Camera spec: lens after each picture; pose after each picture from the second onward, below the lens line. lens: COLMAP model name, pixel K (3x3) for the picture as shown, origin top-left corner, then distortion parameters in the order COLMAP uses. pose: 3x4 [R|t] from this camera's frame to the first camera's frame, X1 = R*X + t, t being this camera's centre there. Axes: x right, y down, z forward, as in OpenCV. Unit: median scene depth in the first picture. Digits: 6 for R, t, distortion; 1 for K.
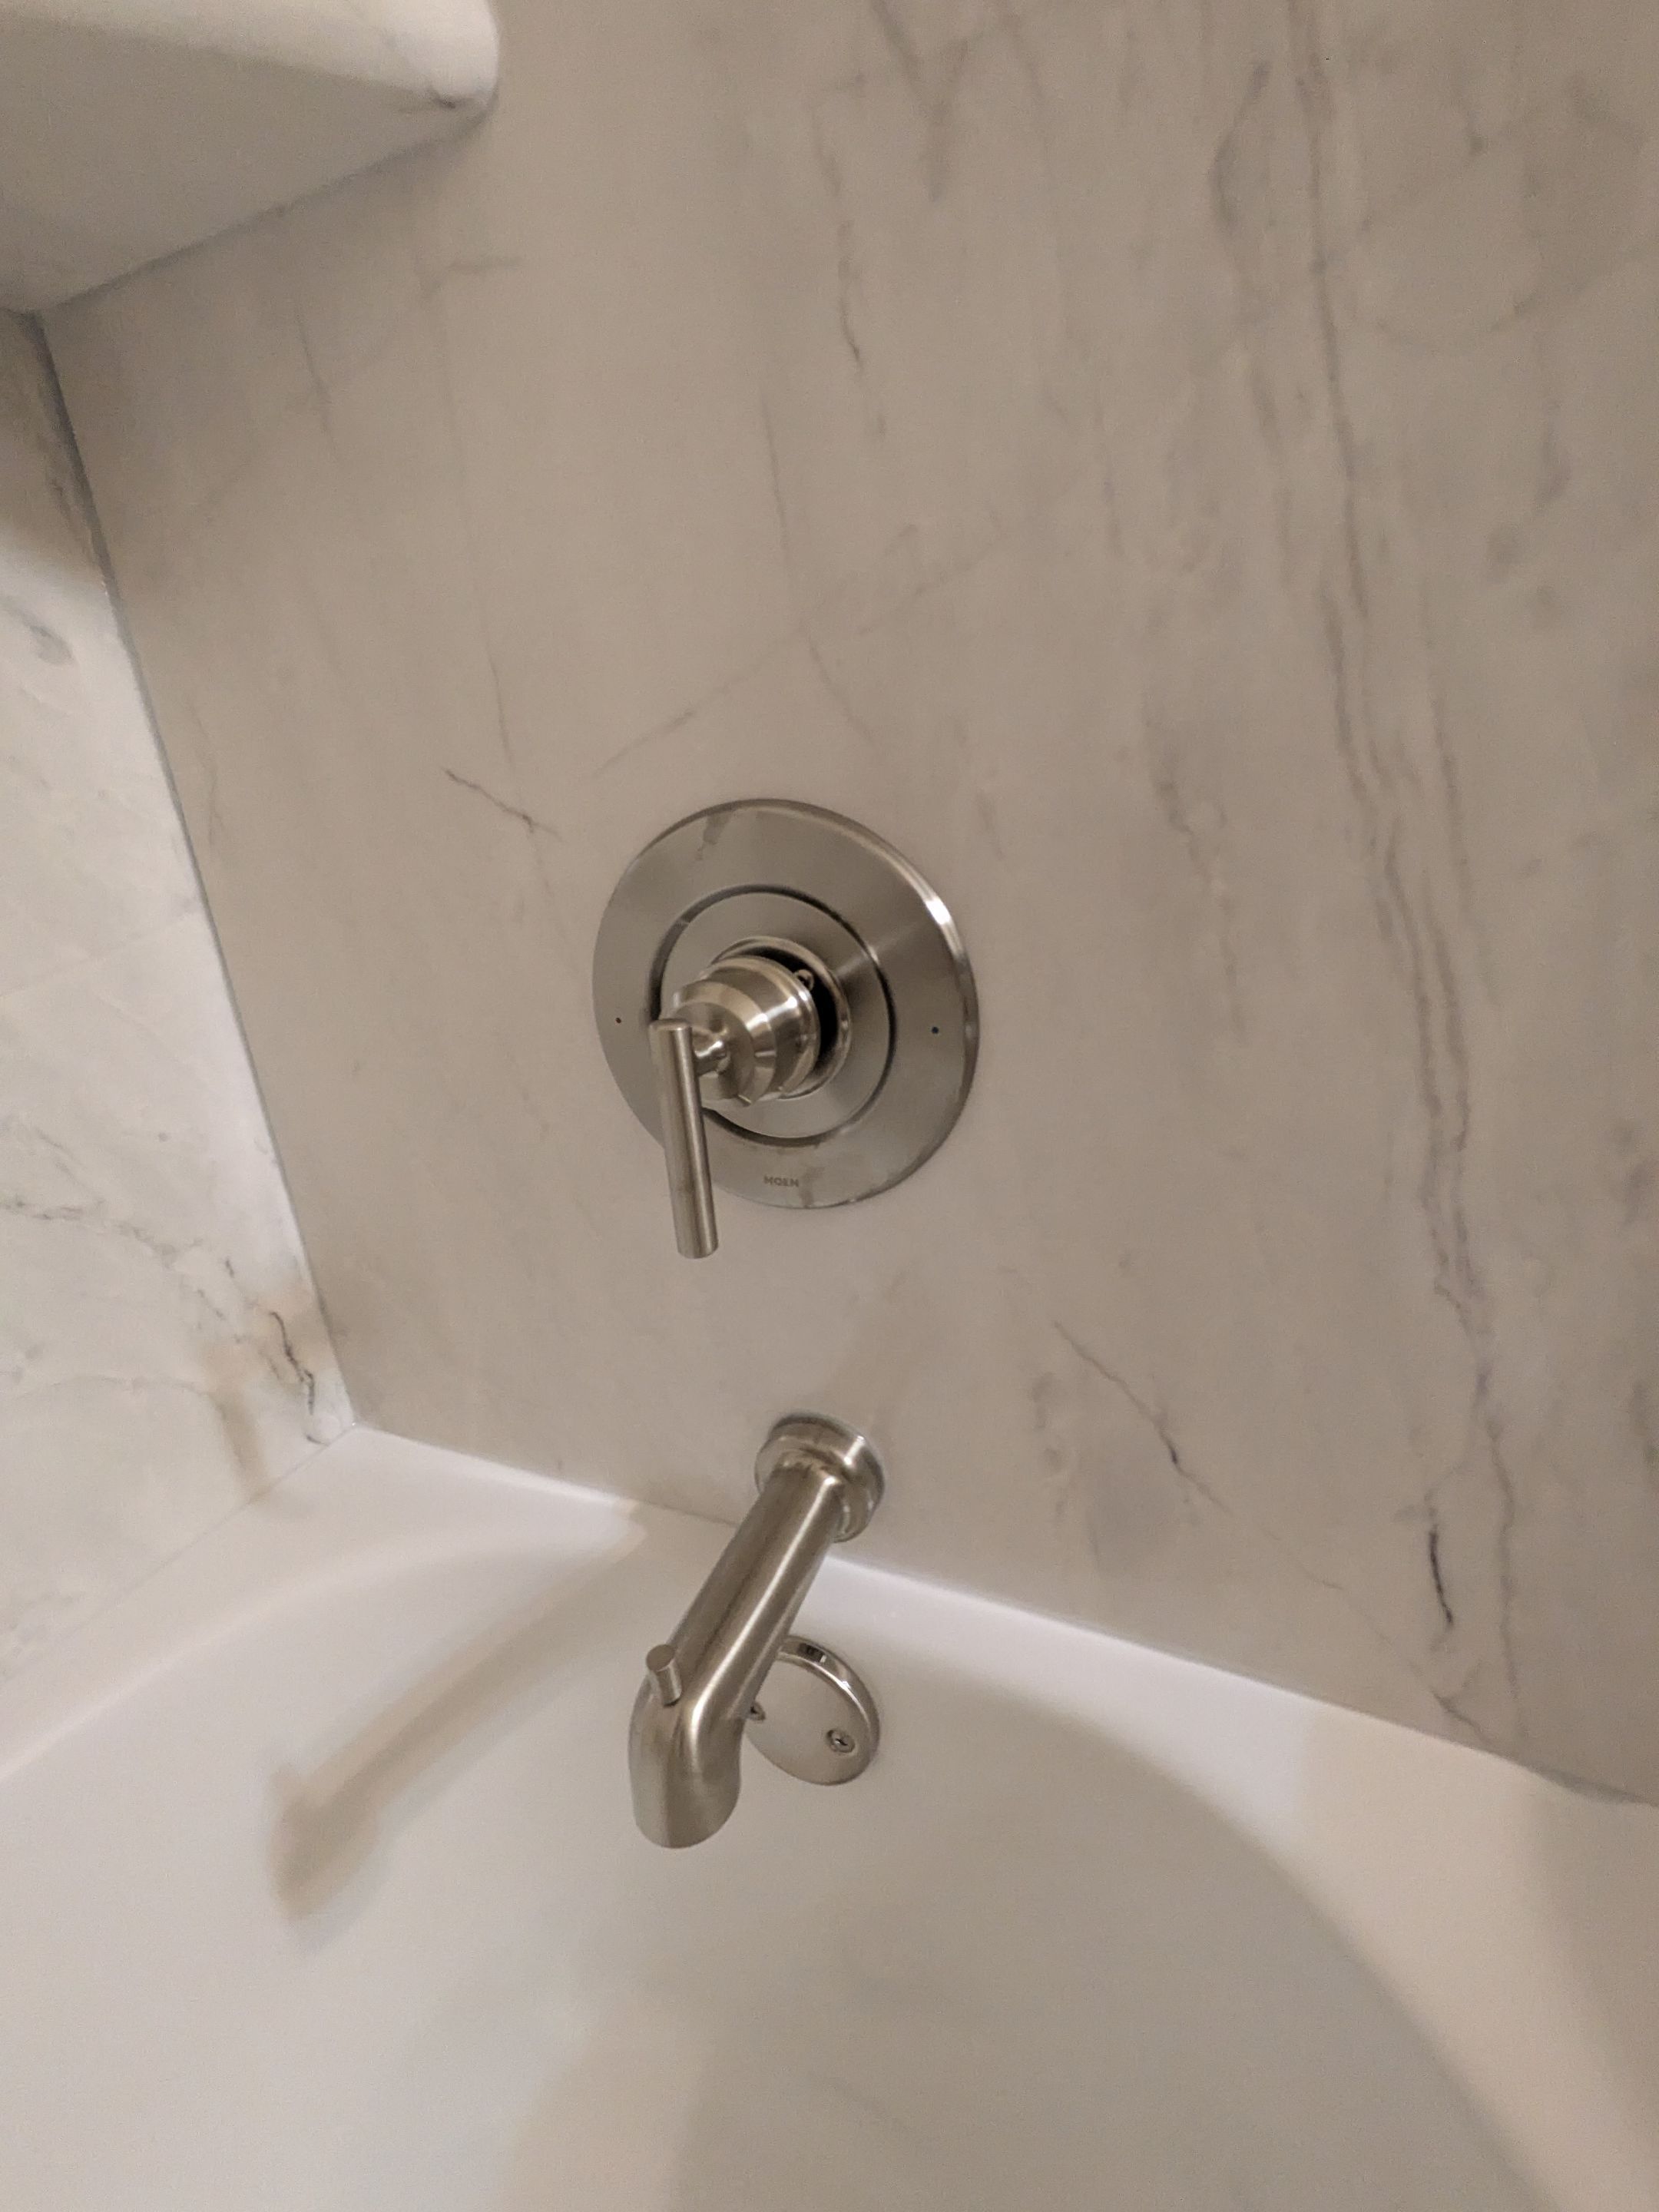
lens RADIAL K [[876.4, 0, 844.5], [0, 876.4, 1105.0], [0, 0, 1]] dist [0.000197, -0.000812]
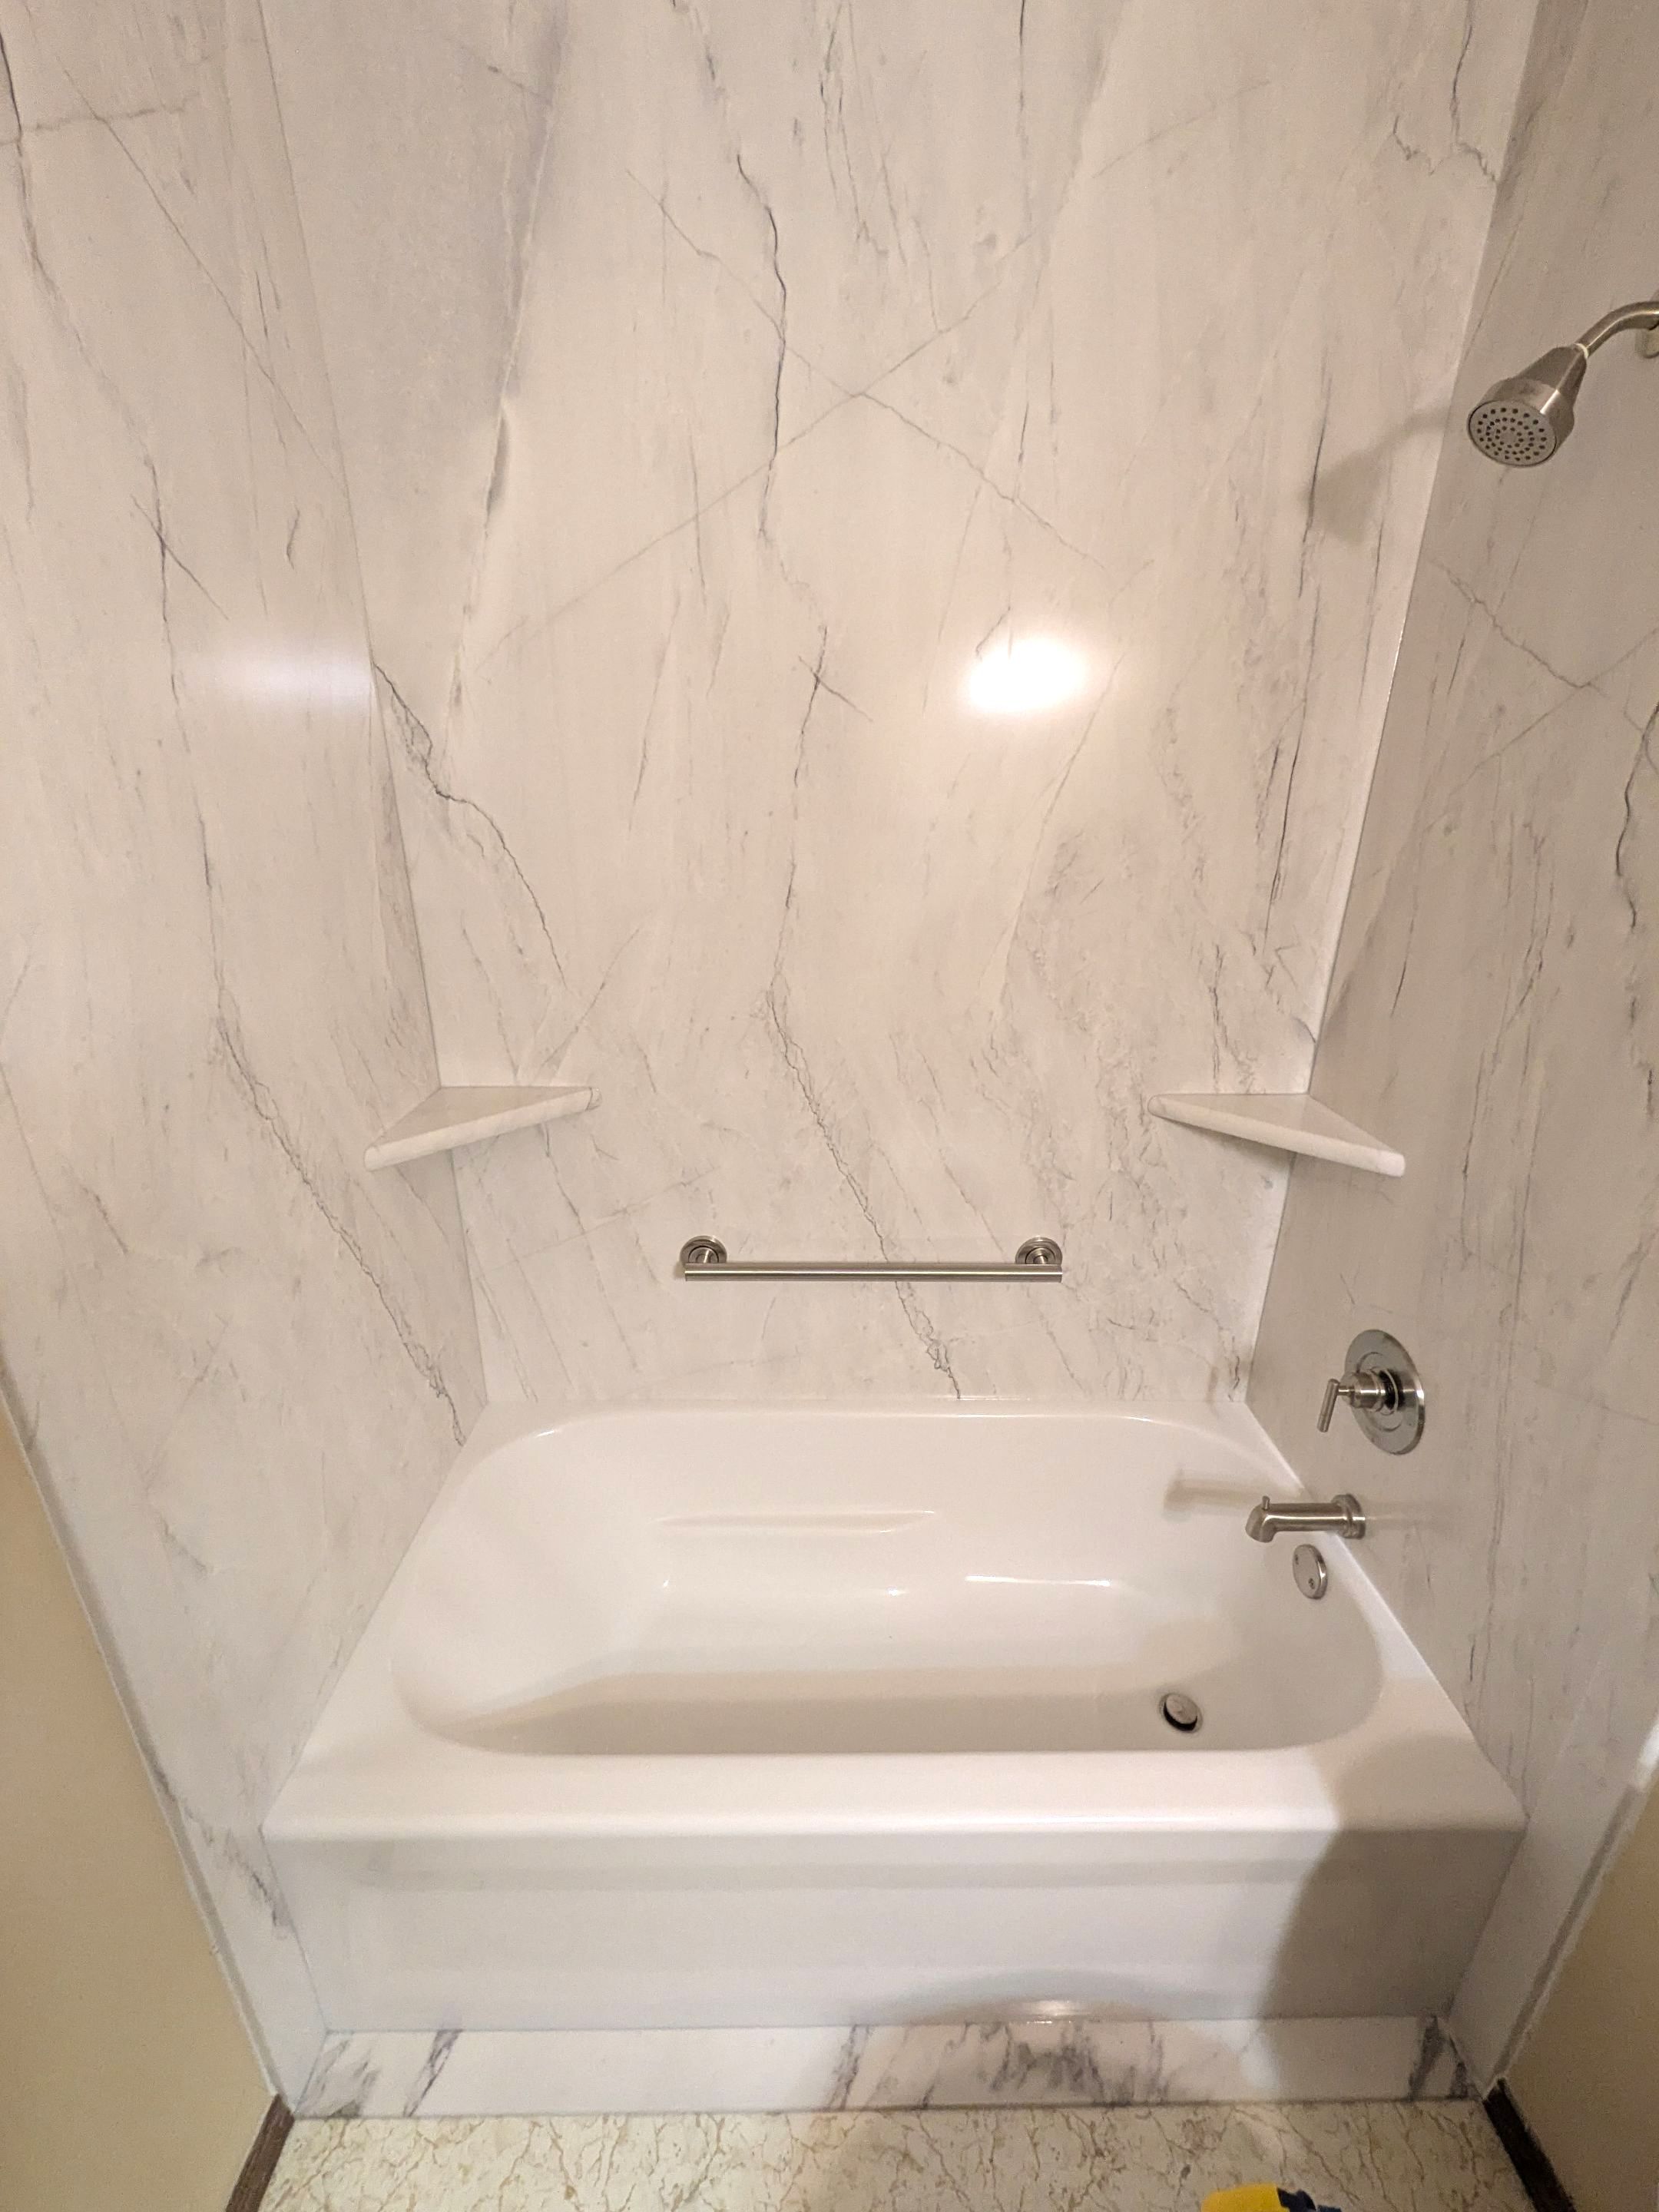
lens RADIAL K [[876.4, 0, 820.3], [0, 876.4, 1109.5], [0, 0, 1]] dist [0.000197, -0.000812]
pose [[0.374637, 0.372121, -0.849219, 1.287124], [-0.326857, 0.910129, 0.254617, -1.006850], [0.867647, 0.182184, 0.462598, -2.189980]]
